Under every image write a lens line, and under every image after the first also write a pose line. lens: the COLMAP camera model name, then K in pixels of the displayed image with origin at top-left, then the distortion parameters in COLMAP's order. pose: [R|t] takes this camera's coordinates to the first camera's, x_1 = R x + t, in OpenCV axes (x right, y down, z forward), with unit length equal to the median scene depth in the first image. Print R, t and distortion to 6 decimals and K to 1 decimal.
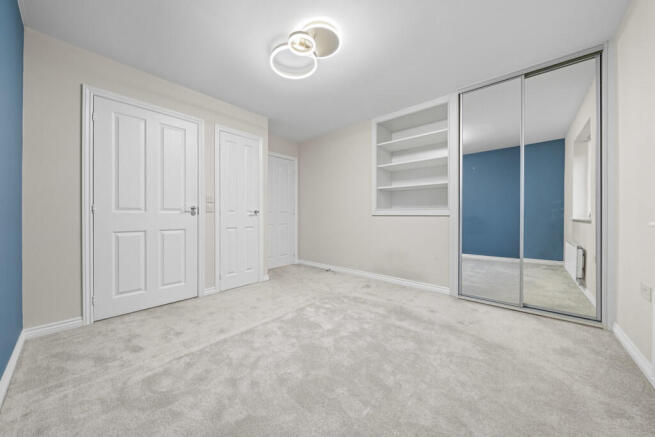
lens RADIAL K [[229.6, 0, 325.6], [0, 229.6, 216.9], [0, 0, 1]] dist [0.000302, -0.000066]
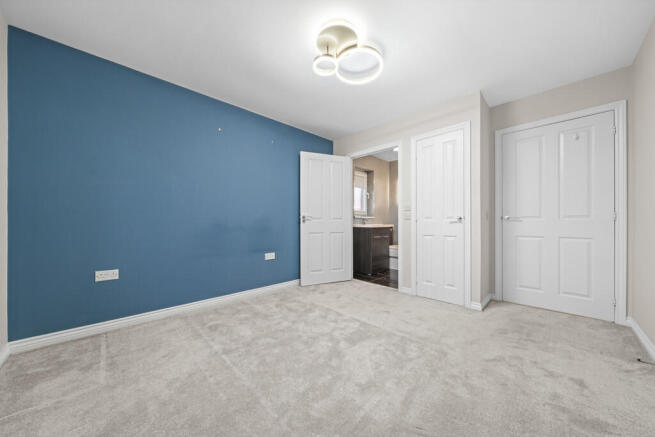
lens RADIAL K [[227.7, 0, 325.4], [0, 227.7, 224.3], [0, 0, 1]] dist [-0.000672, -0.000100]
pose [[-0.078729, 0.004602, -0.996885, 0.627329], [-0.000741, 0.999989, 0.004675, -0.004773], [0.996896, 0.001107, -0.078725, 0.686200]]
